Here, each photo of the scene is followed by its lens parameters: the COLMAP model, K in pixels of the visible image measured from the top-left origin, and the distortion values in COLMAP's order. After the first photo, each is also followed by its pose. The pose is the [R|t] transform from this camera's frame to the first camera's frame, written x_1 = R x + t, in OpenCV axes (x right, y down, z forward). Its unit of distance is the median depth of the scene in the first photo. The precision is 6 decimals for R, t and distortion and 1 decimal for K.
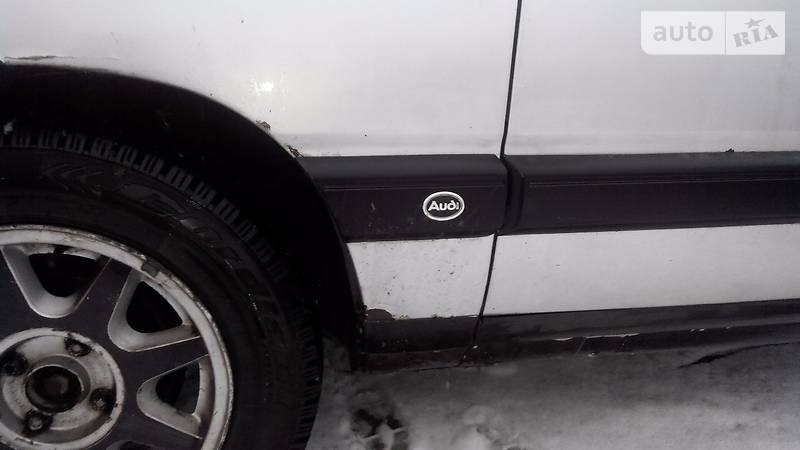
lens RADIAL K [[626.6, 0, 416.8], [0, 626.6, 228.9], [0, 0, 1]] dist [0.107749, -0.168222]
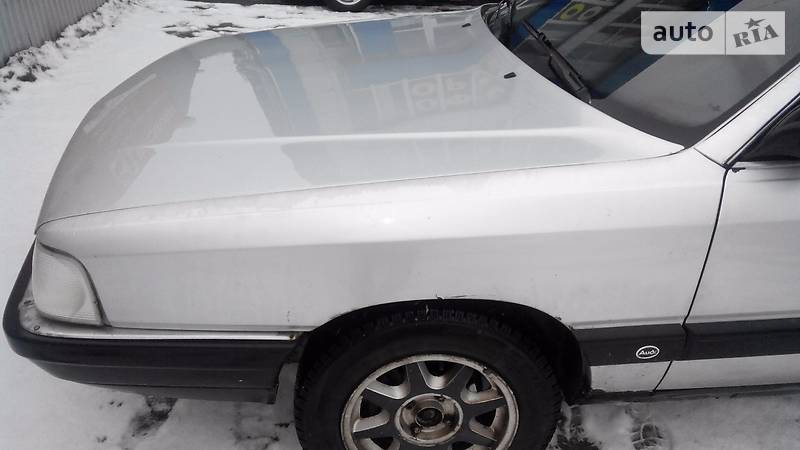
lens RADIAL K [[626.6, 0, 416.8], [0, 626.6, 228.9], [0, 0, 1]] dist [0.107749, -0.168222]
pose [[0.991216, 0.063266, -0.116139, -0.412669], [-0.030796, 0.964432, 0.262530, -0.813089], [0.128618, -0.256648, 0.957909, -0.723043]]
